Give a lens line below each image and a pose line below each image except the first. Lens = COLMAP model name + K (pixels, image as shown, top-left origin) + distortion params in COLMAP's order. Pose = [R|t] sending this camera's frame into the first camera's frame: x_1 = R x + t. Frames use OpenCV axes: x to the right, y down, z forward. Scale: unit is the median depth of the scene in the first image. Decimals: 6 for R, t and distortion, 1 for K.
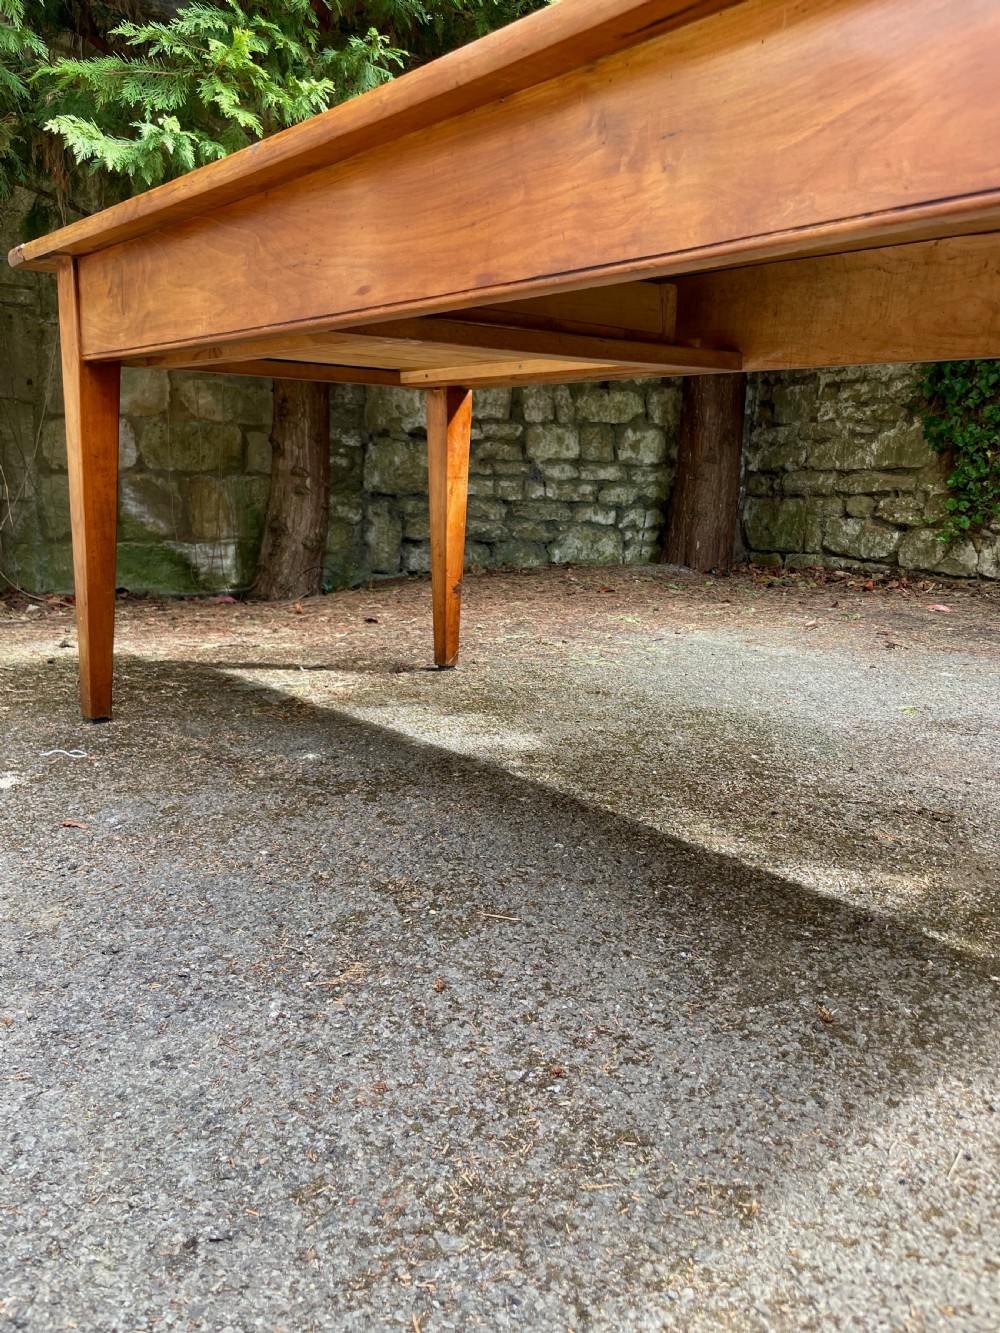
lens RADIAL K [[1019.5, 0, 496.8], [0, 1019.5, 660.8], [0, 0, 1]] dist [0.076255, -0.113409]
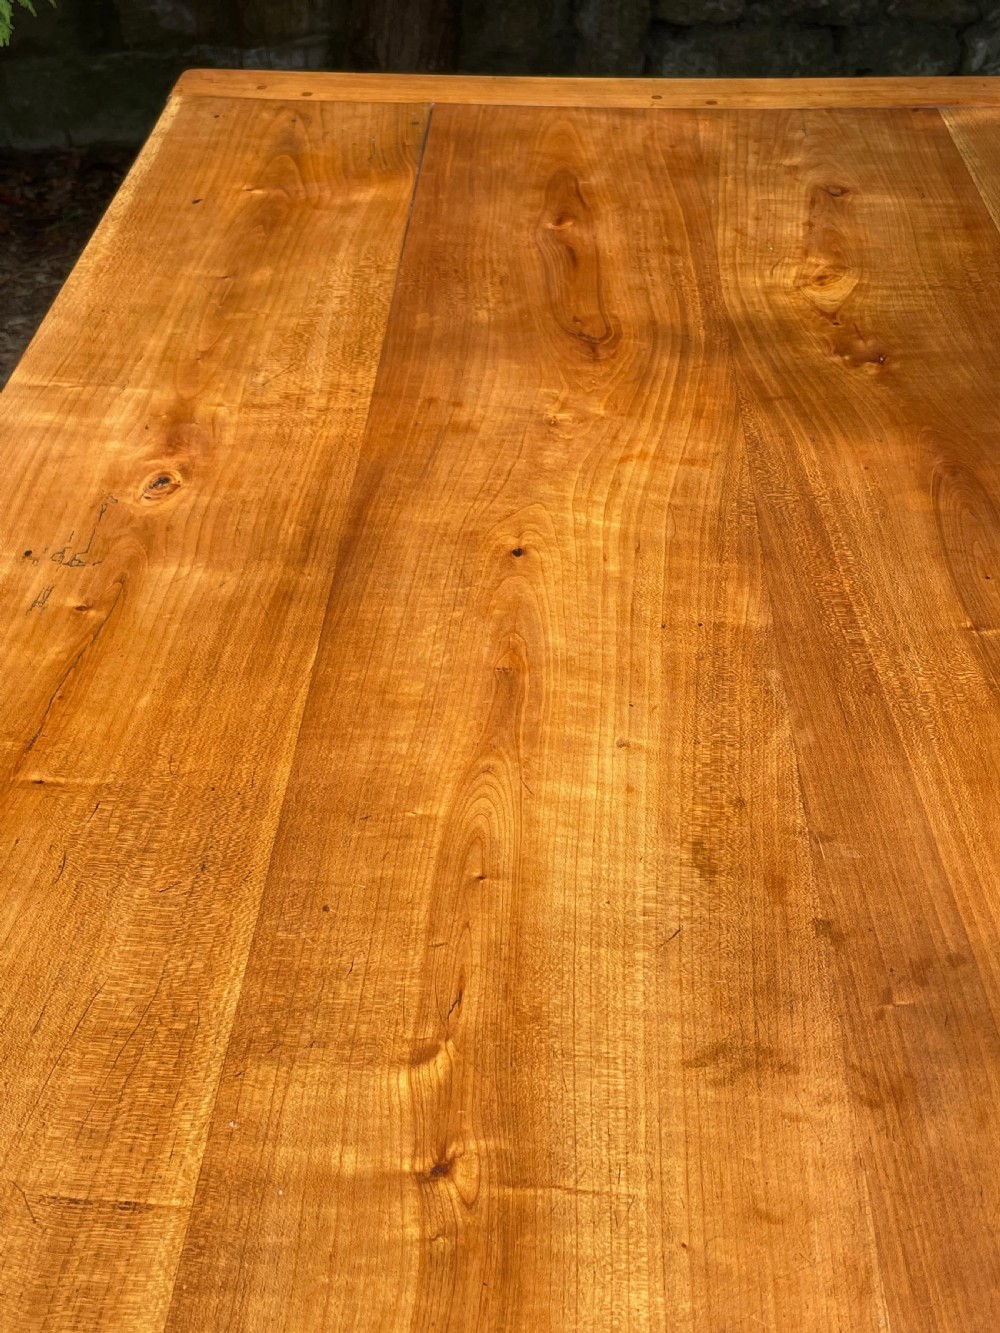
lens RADIAL K [[1582.6, 0, 505.8], [0, 1582.6, 659.7], [0, 0, 1]] dist [0.128639, -0.268905]
pose [[0.937615, 0.202930, -0.282309, 0.147897], [-0.055858, 0.889362, 0.453778, -0.219856], [0.343160, -0.409700, 0.845214, 0.176076]]
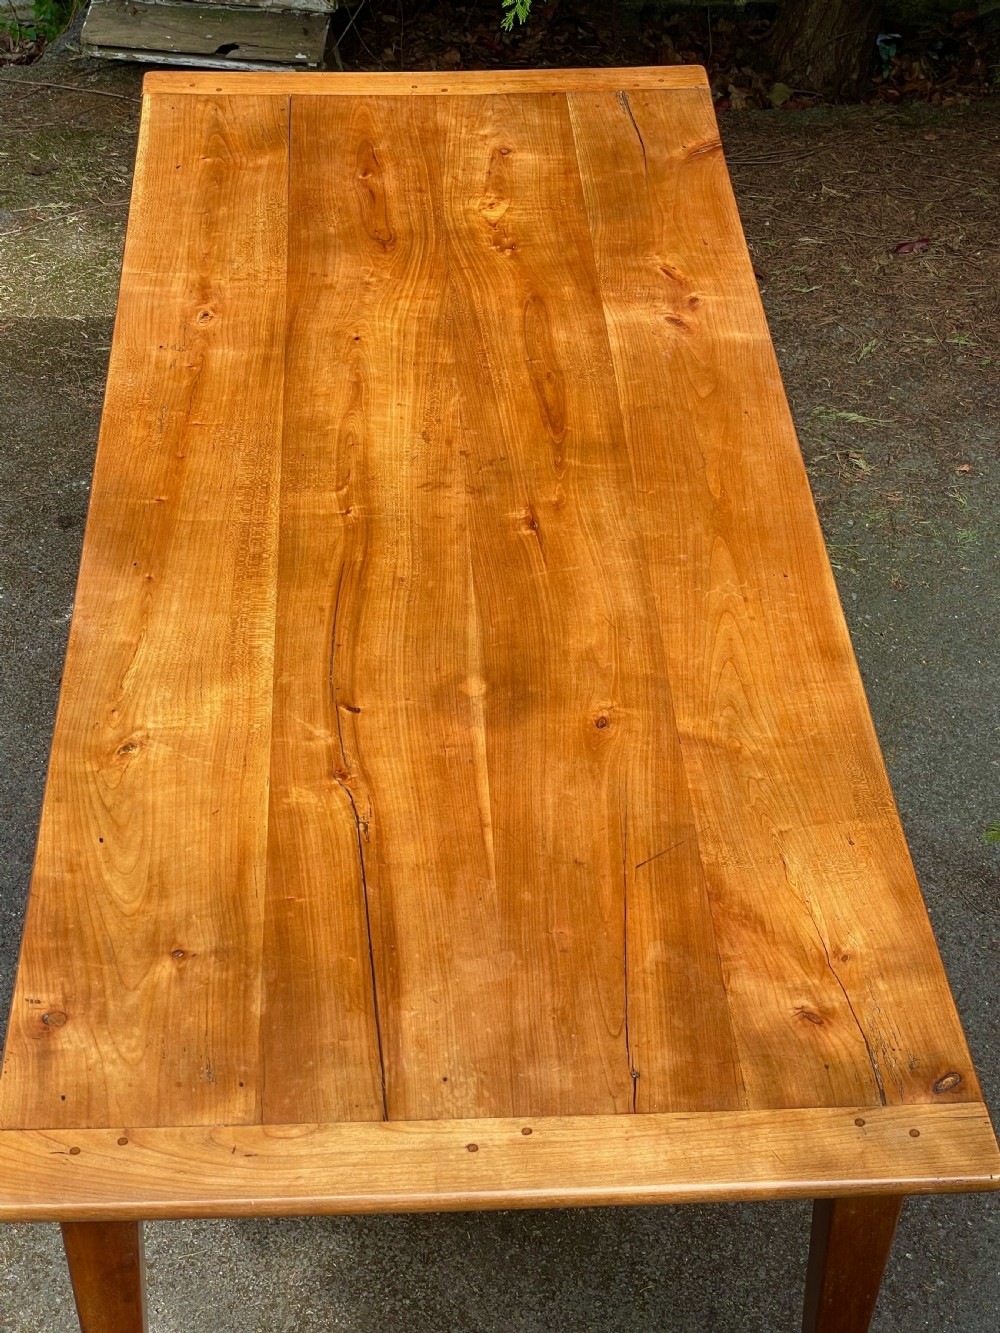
lens RADIAL K [[2146.3, 0, 526.9], [0, 2146.3, 646.8], [0, 0, 1]] dist [0.066389, 0.150359]
pose [[0.969267, 0.168918, -0.178851, 0.278241], [-0.057516, 0.862455, 0.502855, -0.399351], [0.239192, -0.477114, 0.845665, -0.250600]]
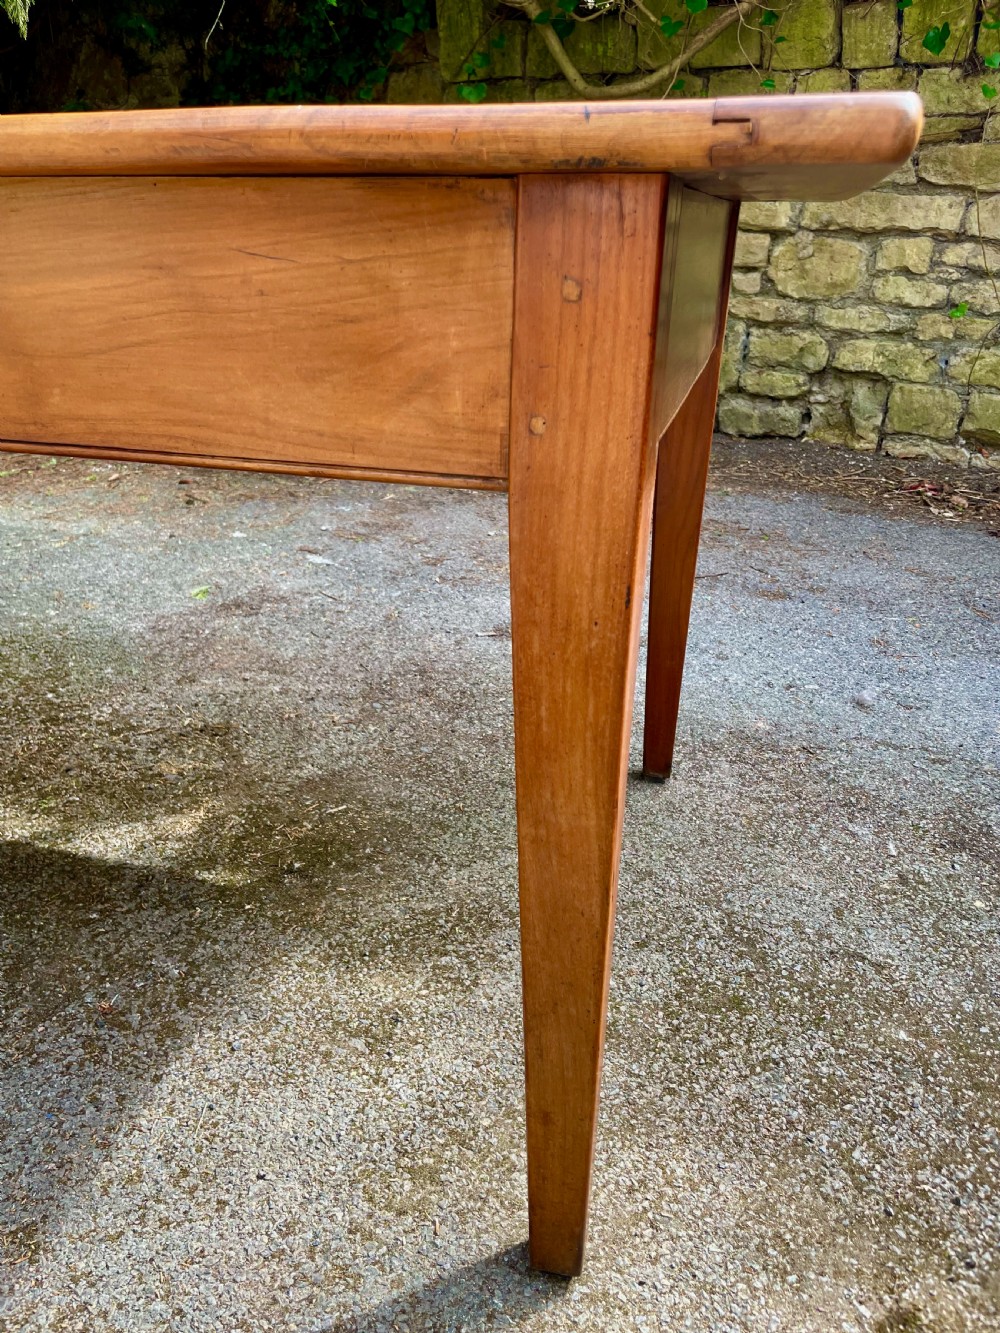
lens RADIAL K [[1019.5, 0, 496.8], [0, 1019.5, 660.8], [0, 0, 1]] dist [0.076255, -0.113409]
pose [[0.819172, -0.234928, 0.523227, 0.033025], [0.107768, 0.959061, 0.261894, -0.061121], [-0.563333, -0.158149, 0.810953, -0.030103]]
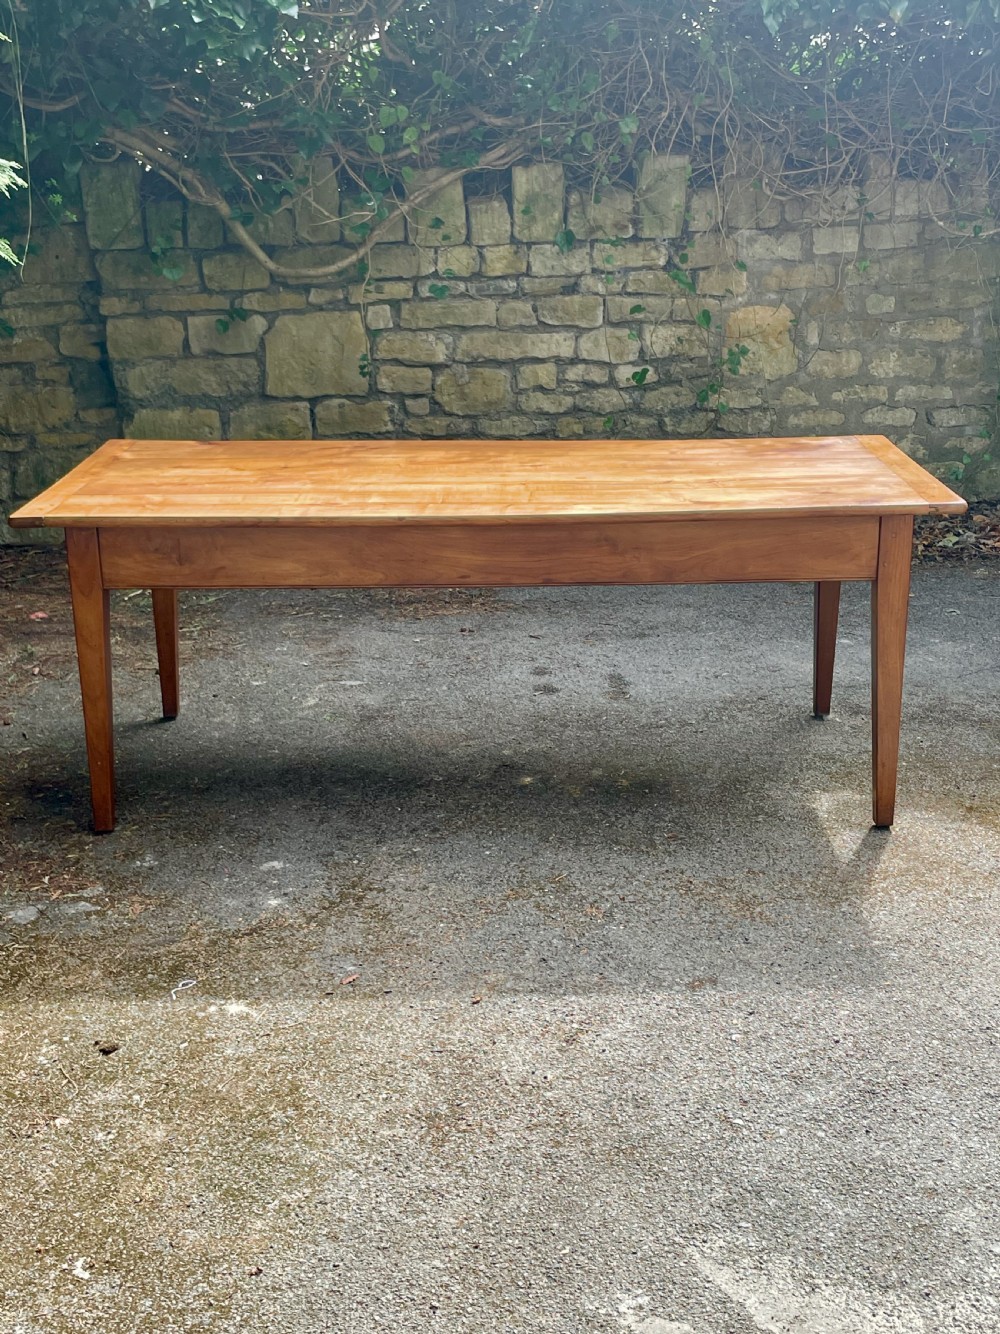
lens RADIAL K [[1613.7, 0, 500.0], [0, 1613.7, 667.0], [0, 0, 1]] dist [0.144176, -0.364758]
pose [[0.325717, -0.320242, 0.889580, -0.725246], [0.205546, 0.942371, 0.263986, -0.270881], [-0.922854, 0.096865, 0.372771, -0.049268]]
